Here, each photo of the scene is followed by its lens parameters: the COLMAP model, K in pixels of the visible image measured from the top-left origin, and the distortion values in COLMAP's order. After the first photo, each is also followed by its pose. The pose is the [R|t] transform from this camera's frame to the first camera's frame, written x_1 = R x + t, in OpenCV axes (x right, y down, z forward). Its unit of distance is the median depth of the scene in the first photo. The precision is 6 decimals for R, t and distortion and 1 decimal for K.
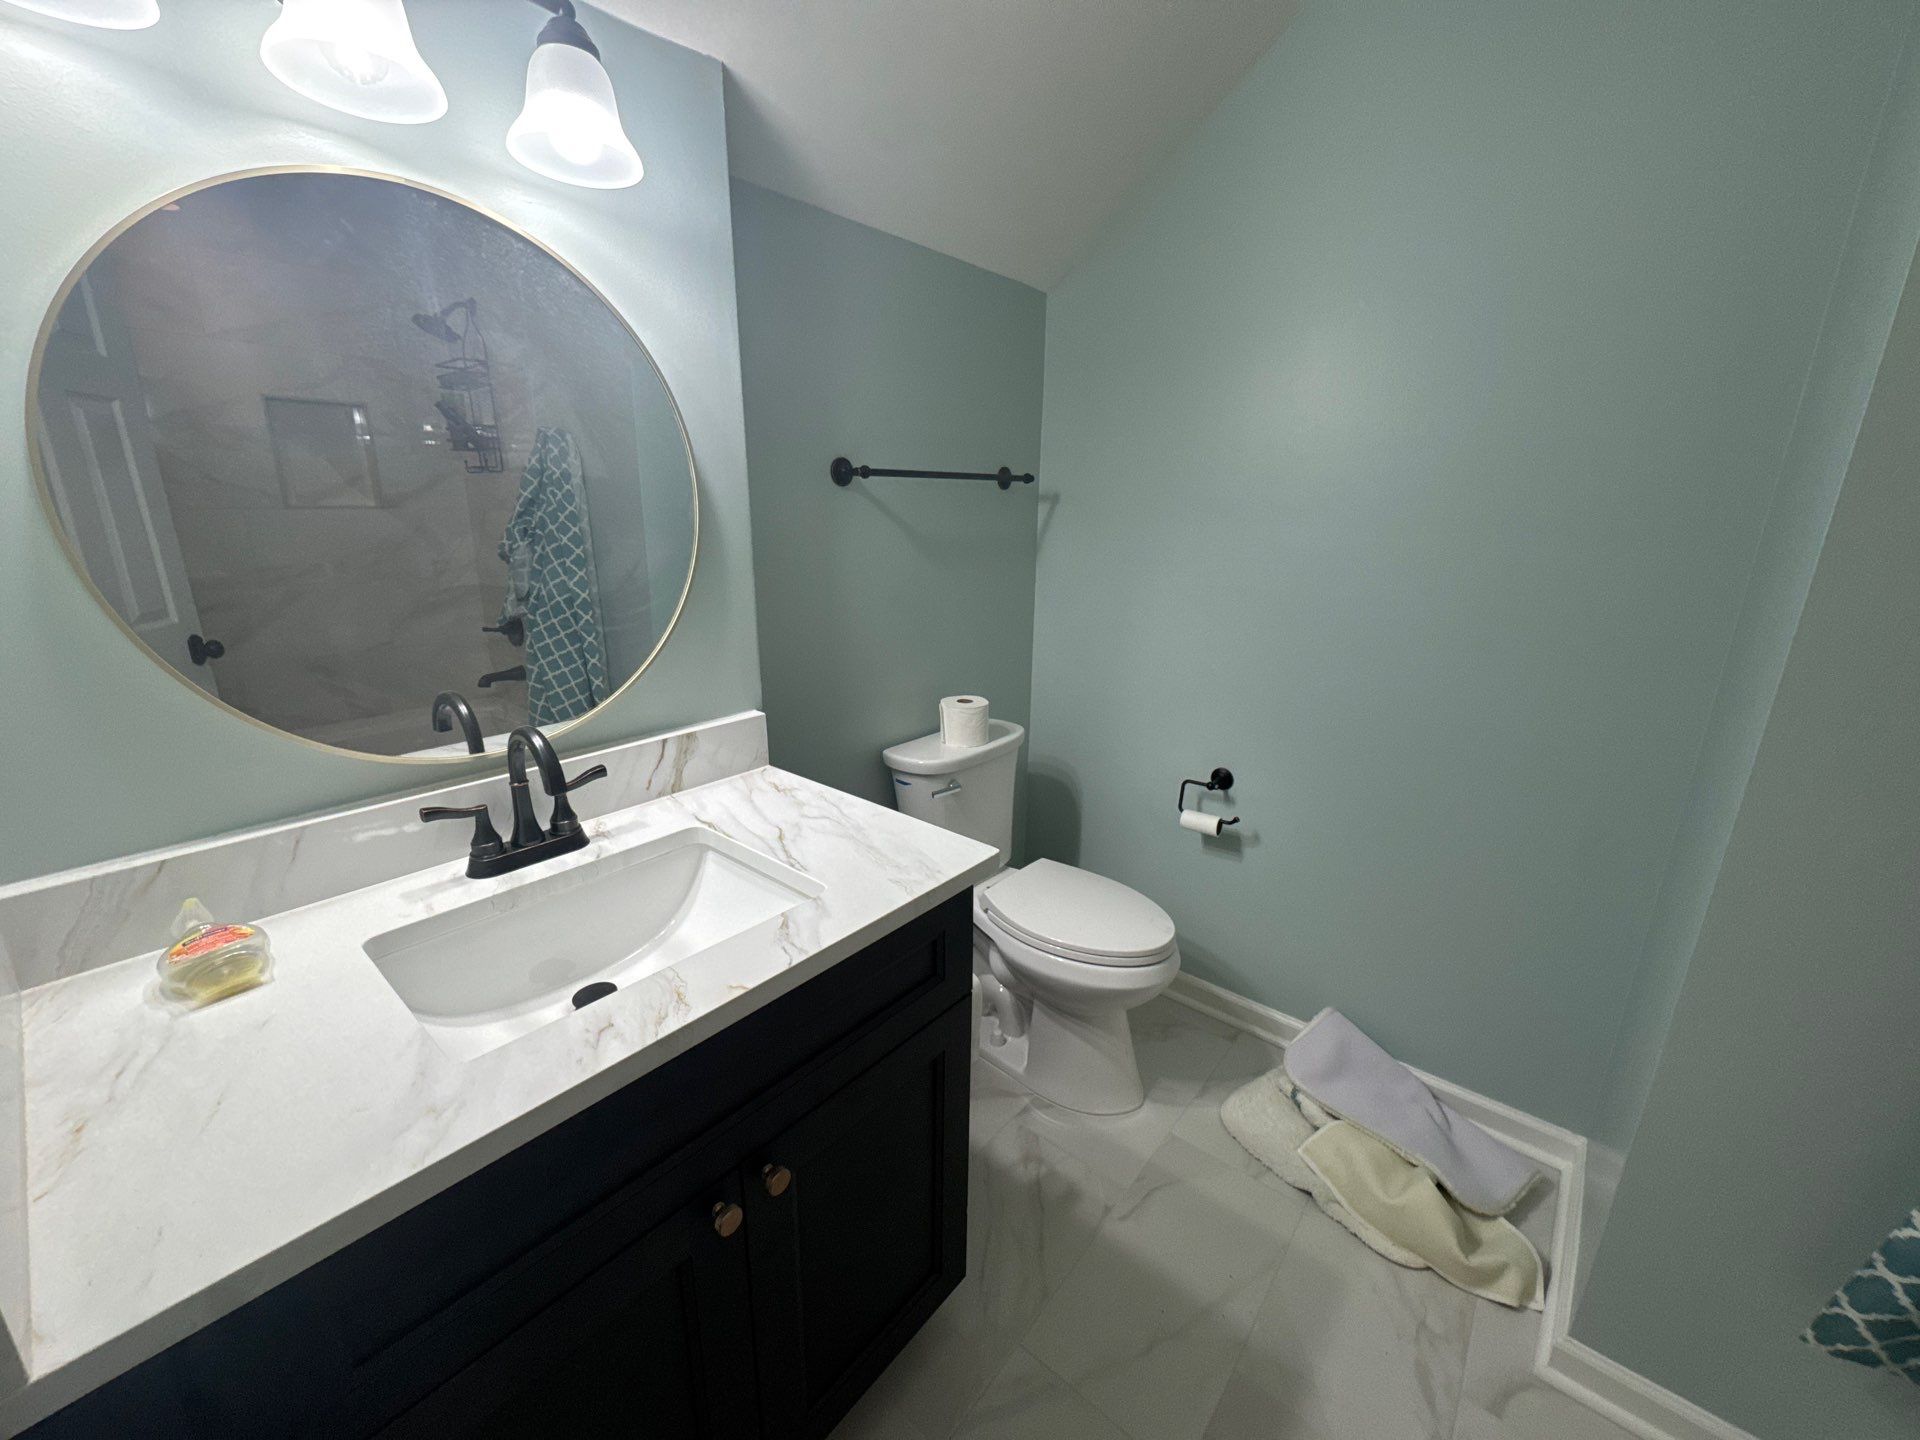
lens RADIAL K [[766.1, 0, 960.0], [0, 766.1, 720.0], [0, 0, 1]] dist [-0.002874, -0.000117]
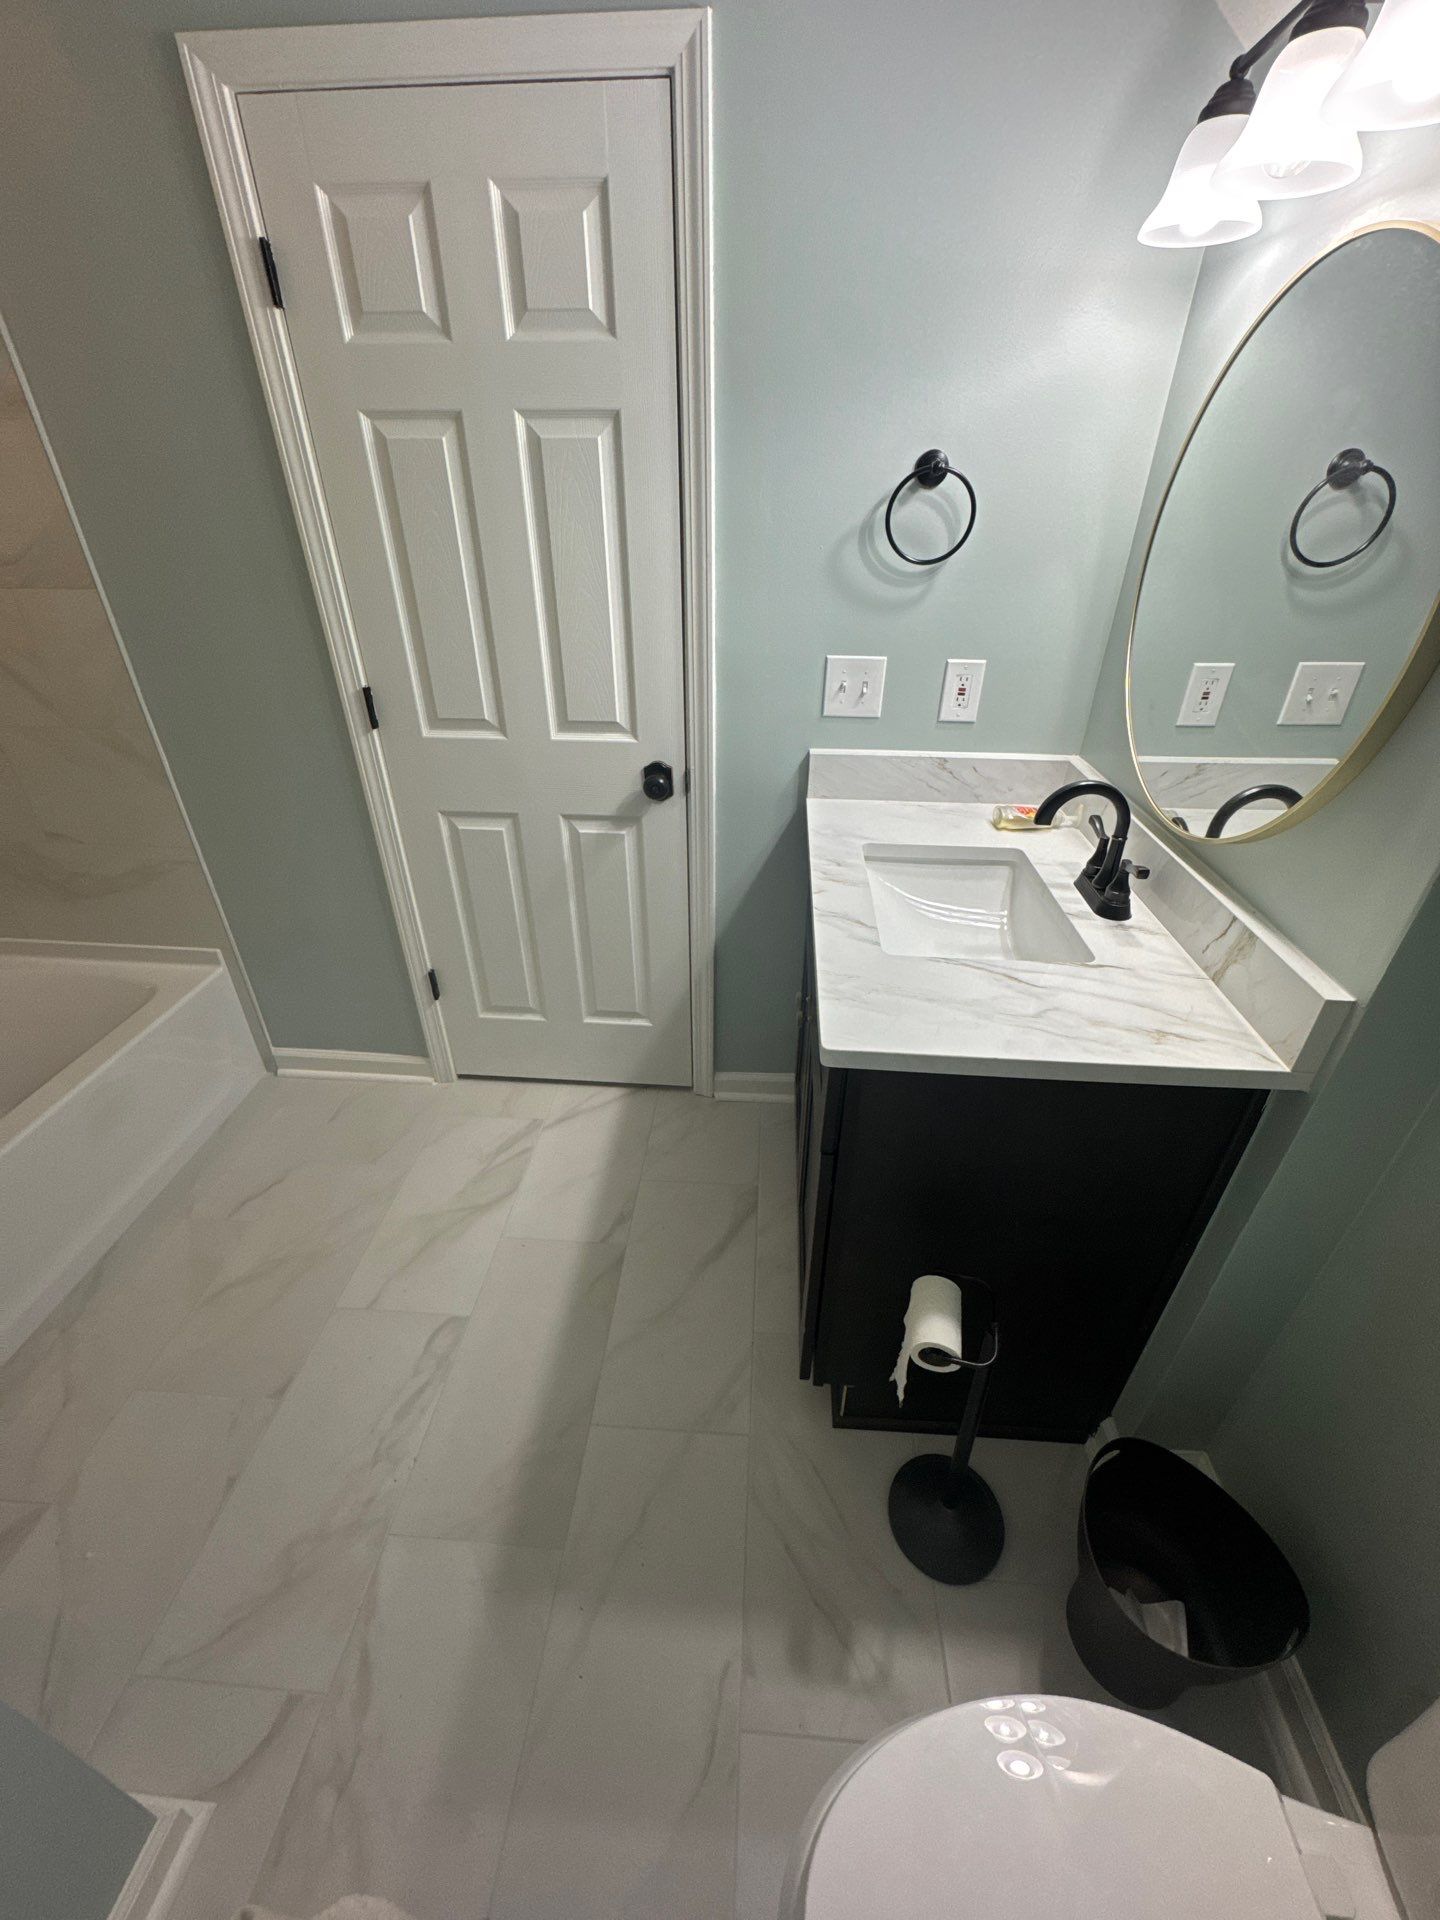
lens RADIAL K [[766.1, 0, 720.0], [0, 766.1, 960.0], [0, 0, 1]] dist [-0.002874, -0.000117]
pose [[-0.814051, 0.286482, -0.505221, 0.364385], [-0.171531, 0.712488, 0.680395, -0.303921], [0.554885, 0.640538, -0.530861, 0.882771]]
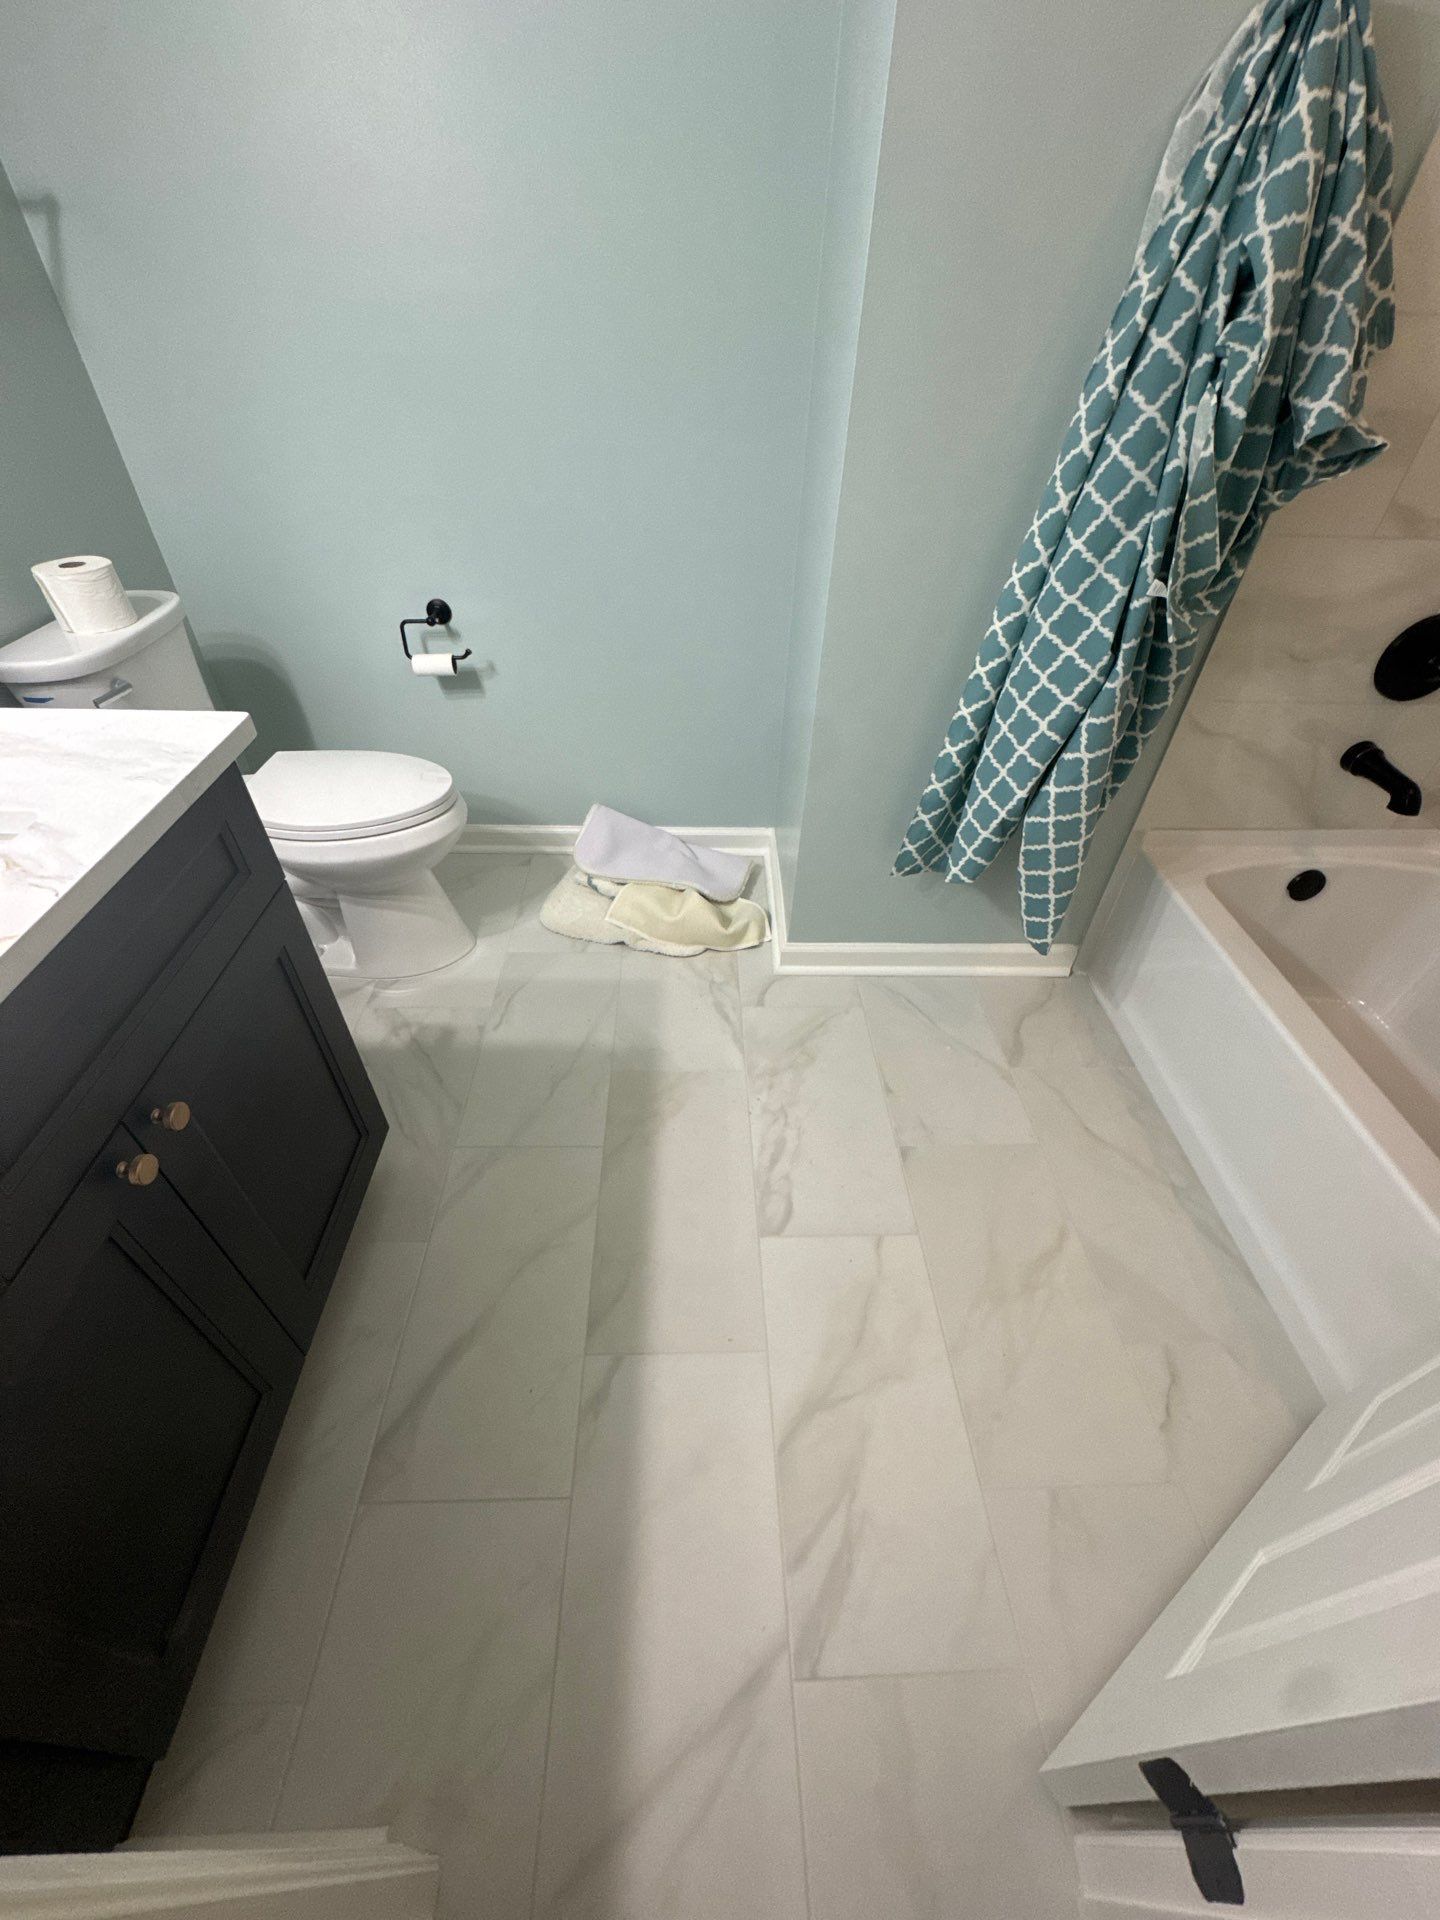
lens RADIAL K [[766.1, 0, 720.0], [0, 766.1, 960.0], [0, 0, 1]] dist [-0.002874, -0.000117]
pose [[0.749696, -0.430752, 0.502403, -0.066536], [0.165370, 0.857020, 0.488027, 0.051863], [-0.640788, -0.282789, 0.713737, -0.011820]]
